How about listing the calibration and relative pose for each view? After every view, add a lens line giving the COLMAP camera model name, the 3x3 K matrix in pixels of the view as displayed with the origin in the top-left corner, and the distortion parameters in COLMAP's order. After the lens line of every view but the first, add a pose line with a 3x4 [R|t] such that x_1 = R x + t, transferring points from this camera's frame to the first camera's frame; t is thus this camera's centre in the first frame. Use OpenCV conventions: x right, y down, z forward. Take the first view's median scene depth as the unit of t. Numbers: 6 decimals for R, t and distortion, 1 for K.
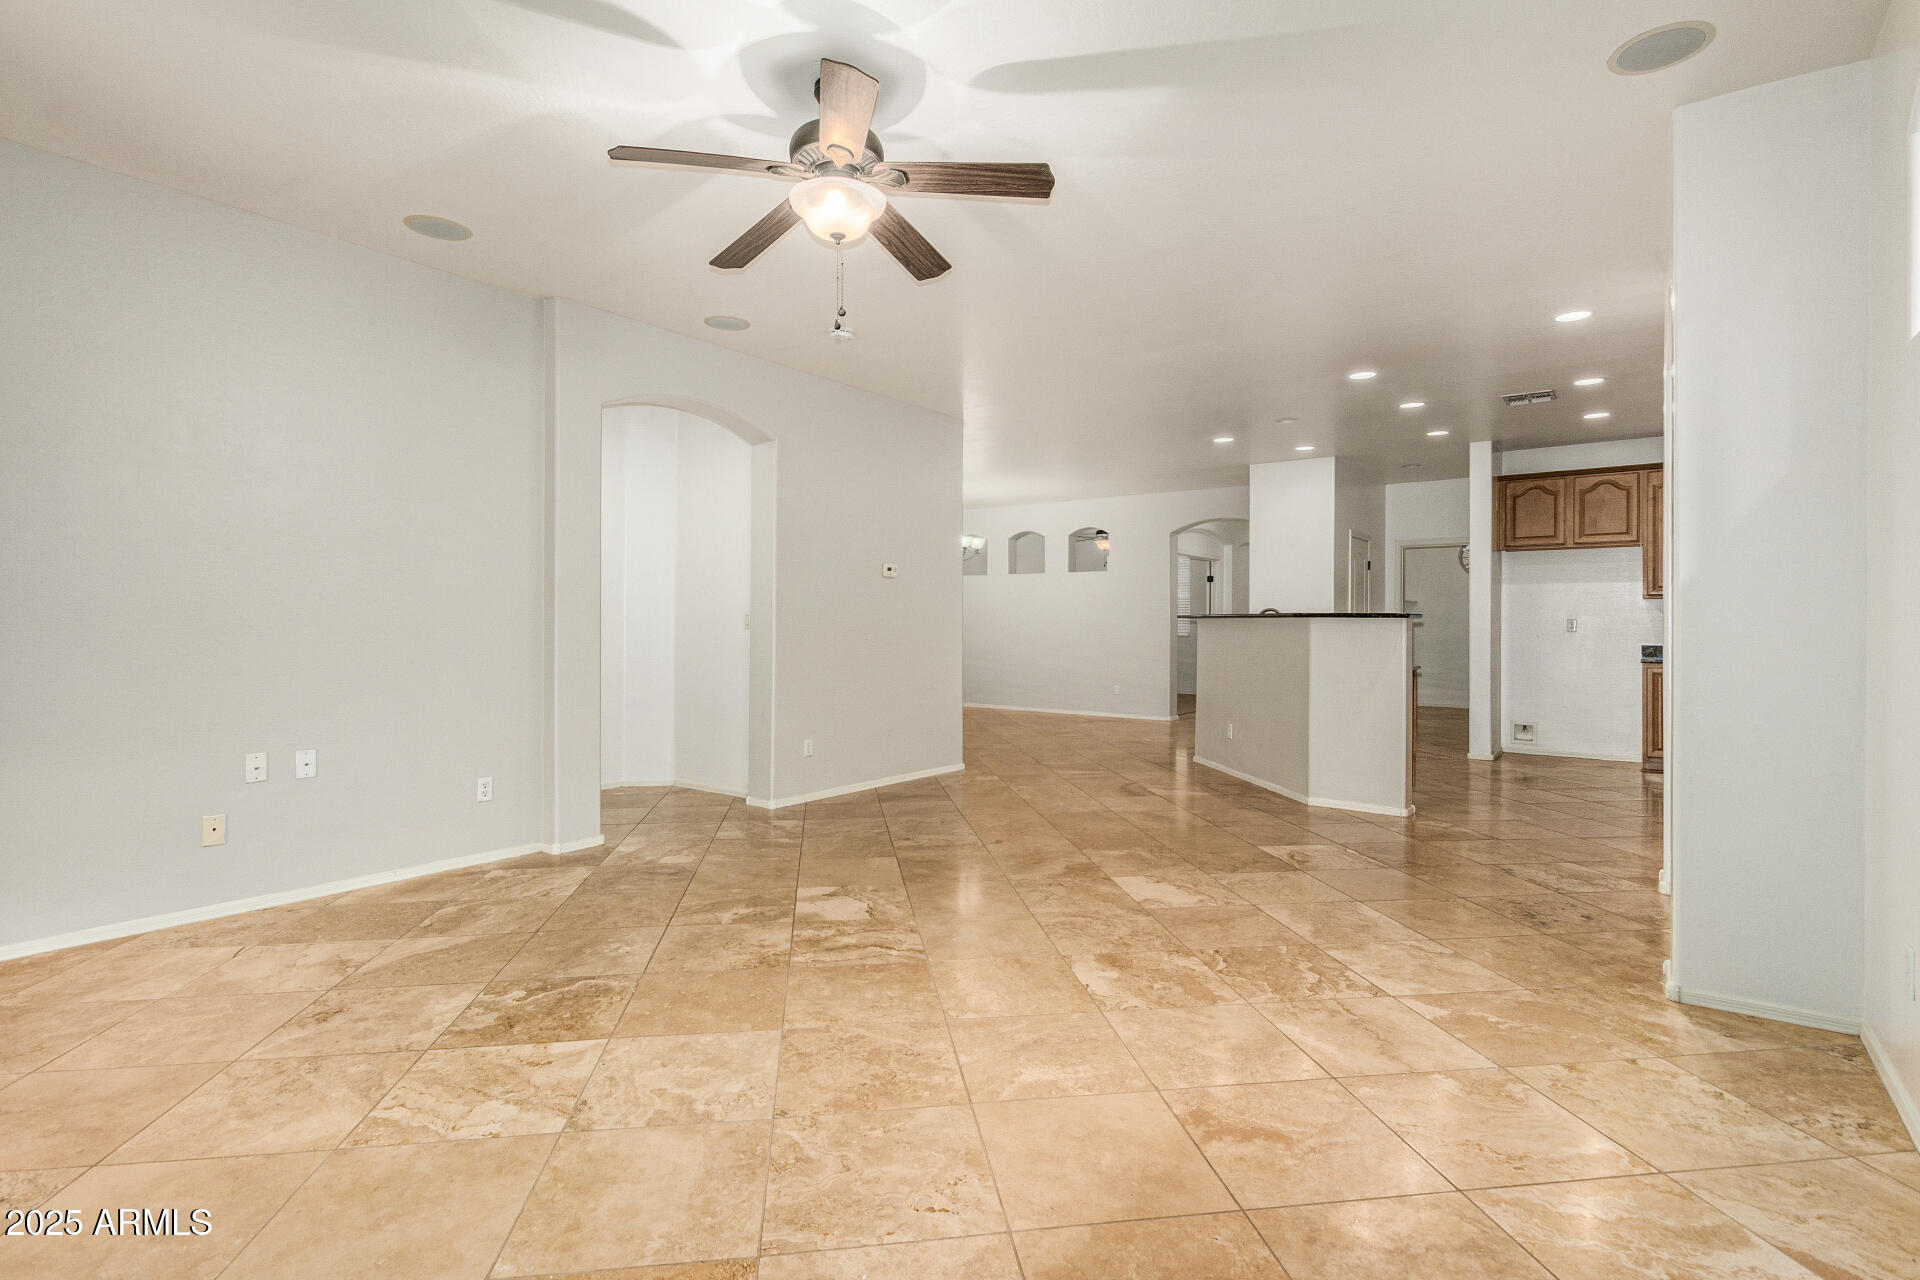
lens RADIAL K [[906.7, 0, 959.6], [0, 906.7, 626.8], [0, 0, 1]] dist [0.010848, -0.003604]
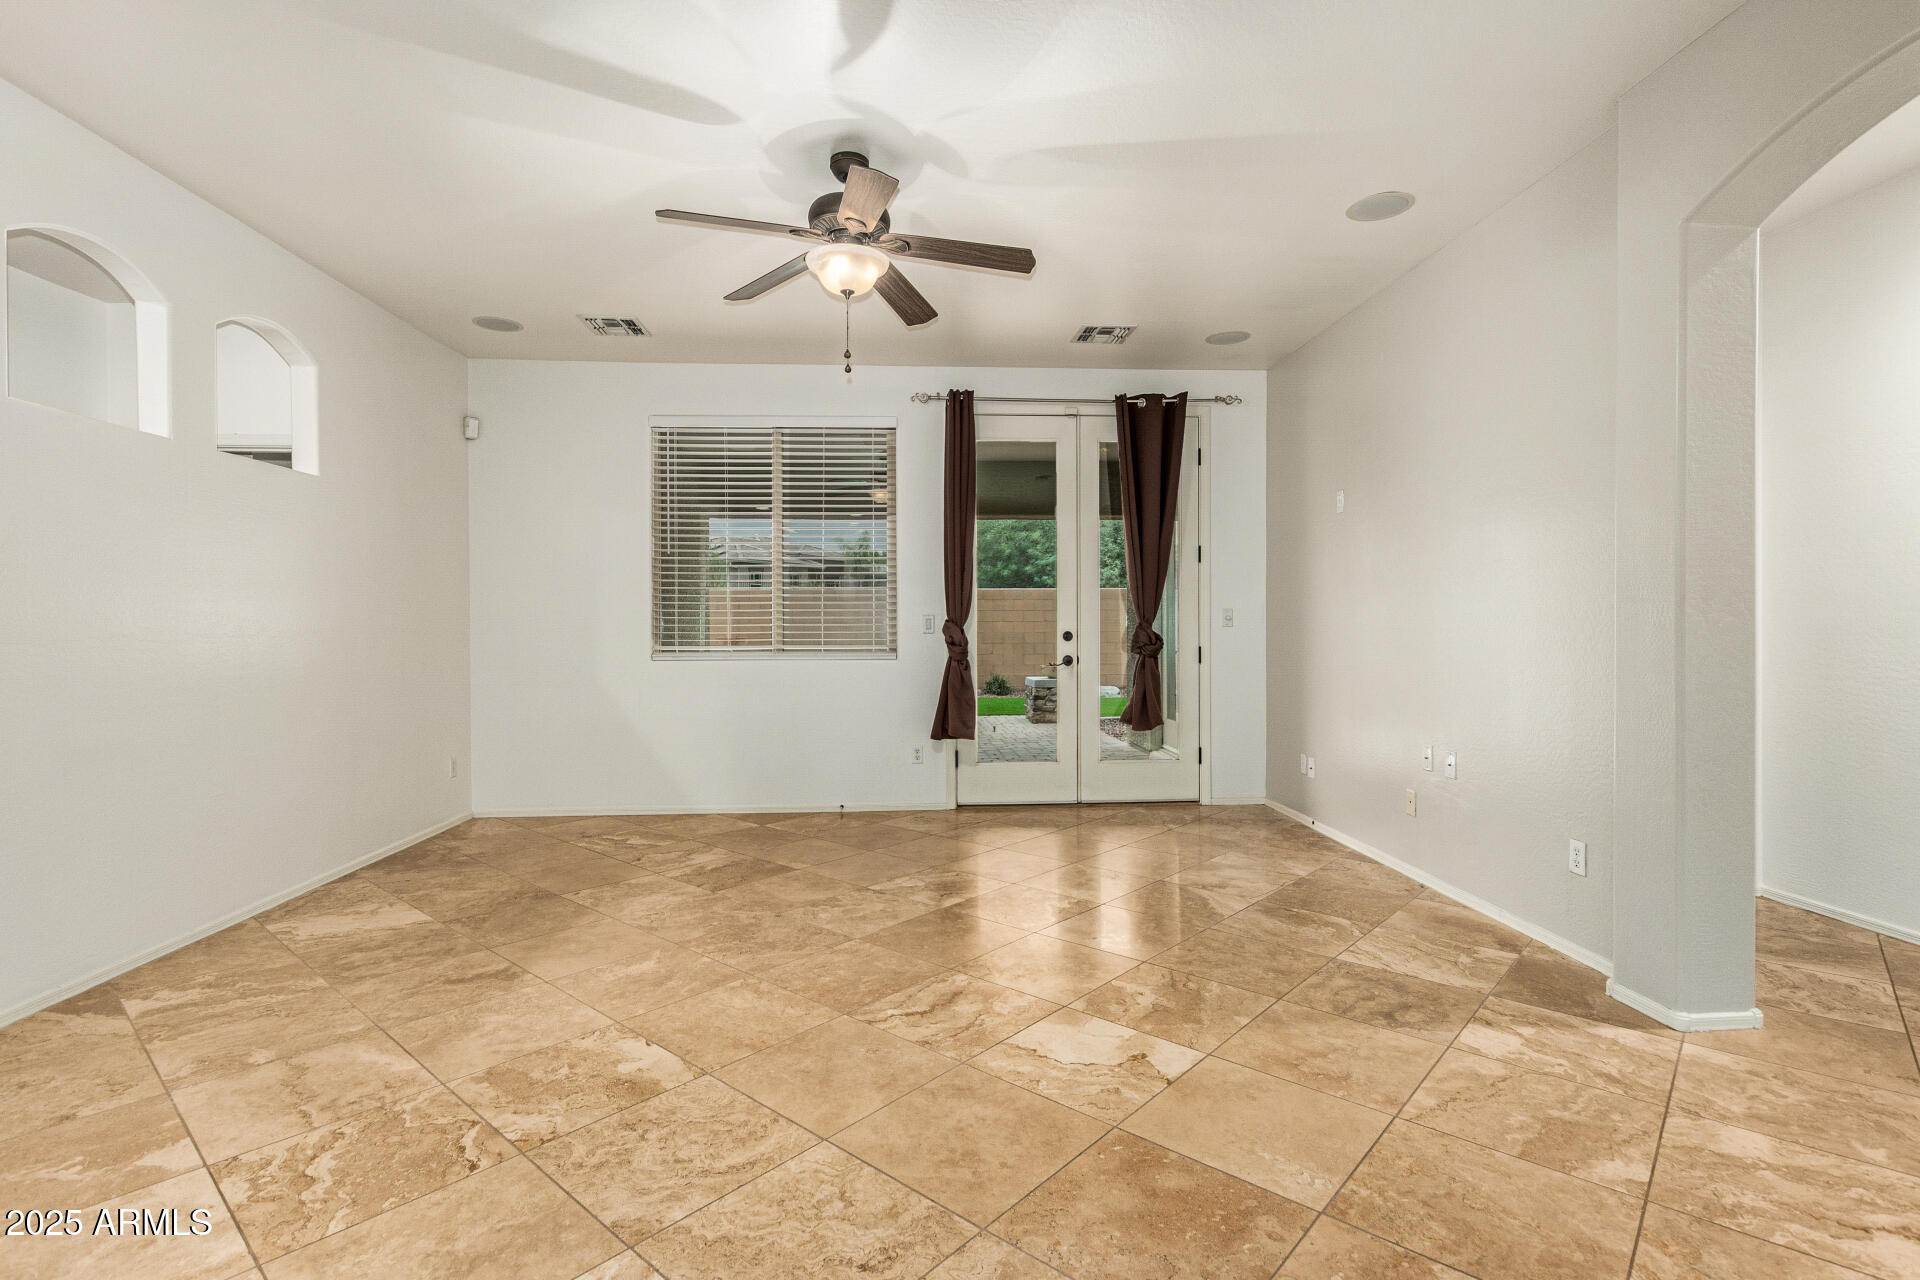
lens RADIAL K [[906.7, 0, 950.5], [0, 906.7, 628.4], [0, 0, 1]] dist [0.010848, -0.003604]
pose [[-0.766862, -0.001584, -0.641811, 0.434183], [-0.000889, 0.999999, -0.001406, -0.000313], [0.641812, -0.000507, -0.766862, 1.686353]]
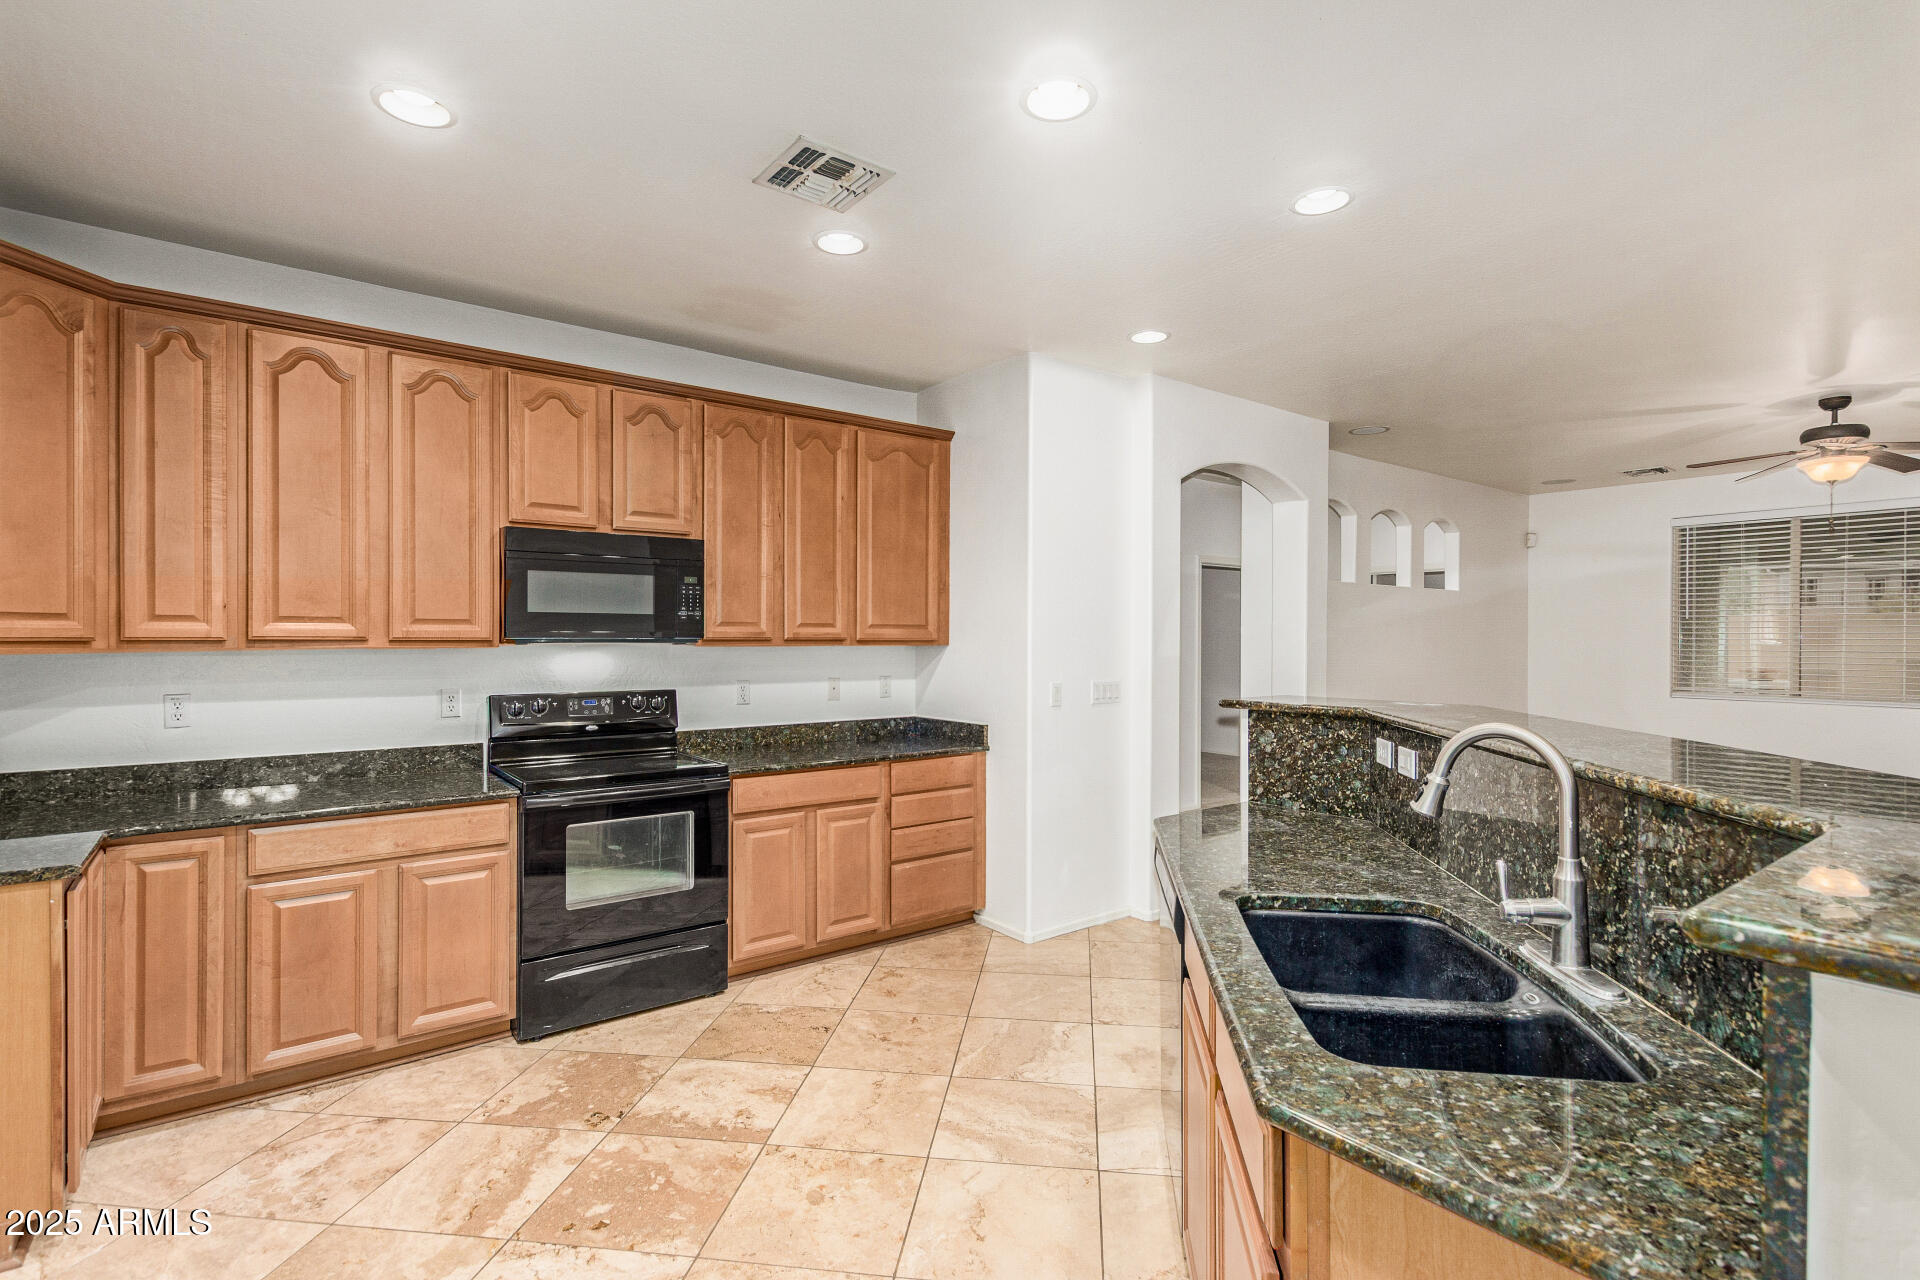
lens RADIAL K [[906.7, 0, 957.3], [0, 906.7, 637.7], [0, 0, 1]] dist [0.010848, -0.003604]
pose [[-0.963071, -0.007939, 0.269130, 0.917511], [-0.007366, 0.999968, 0.003142, -0.092461], [-0.269146, 0.001044, -0.963099, 2.790400]]
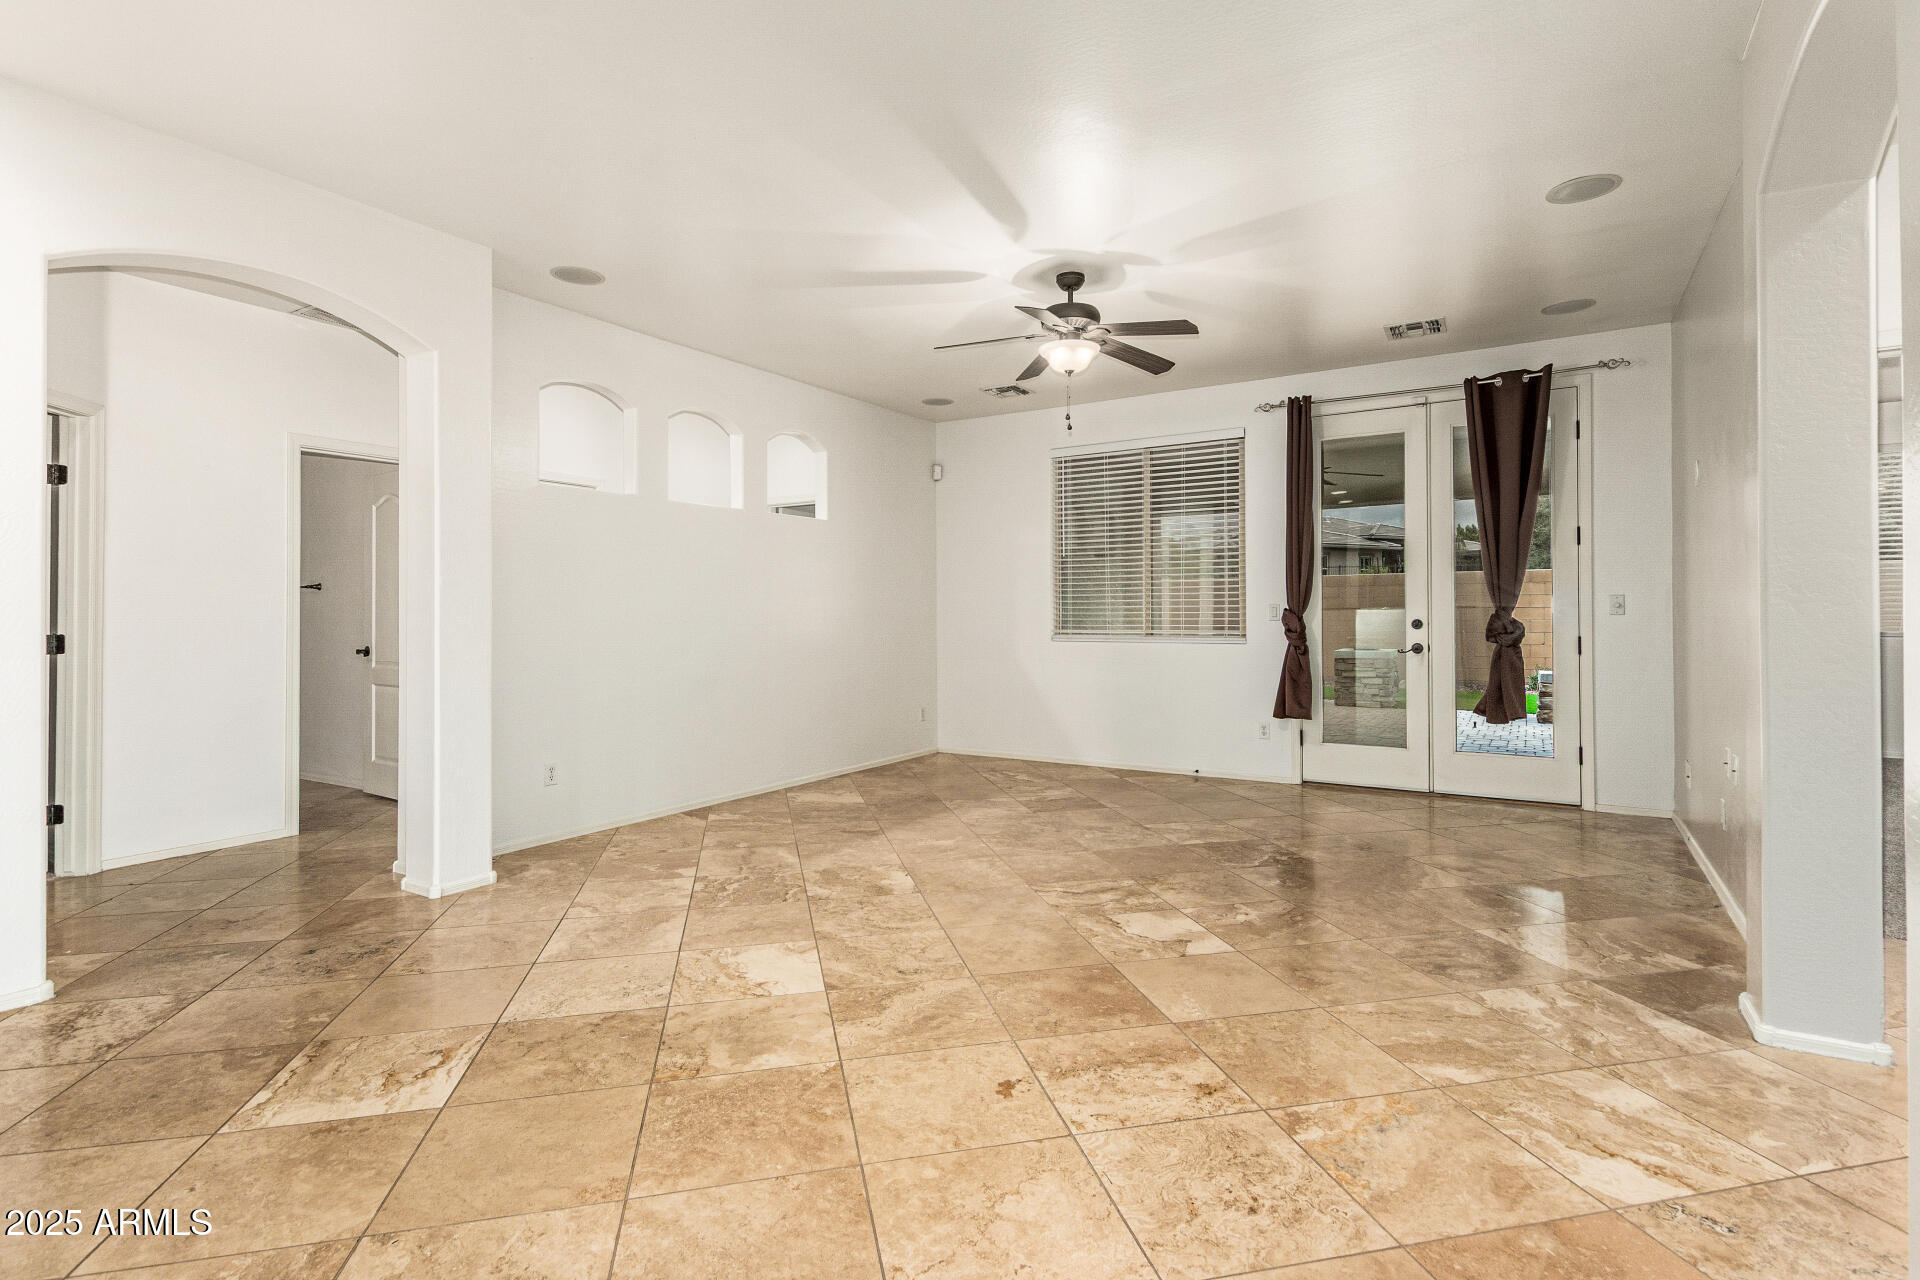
lens RADIAL K [[906.7, 0, 950.8], [0, 906.7, 605.2], [0, 0, 1]] dist [0.010848, -0.003604]
pose [[-0.997153, -0.001619, -0.075381, 0.162222], [-0.000852, 0.999948, -0.010205, -0.006251], [0.075394, -0.010112, -0.997103, 2.193044]]
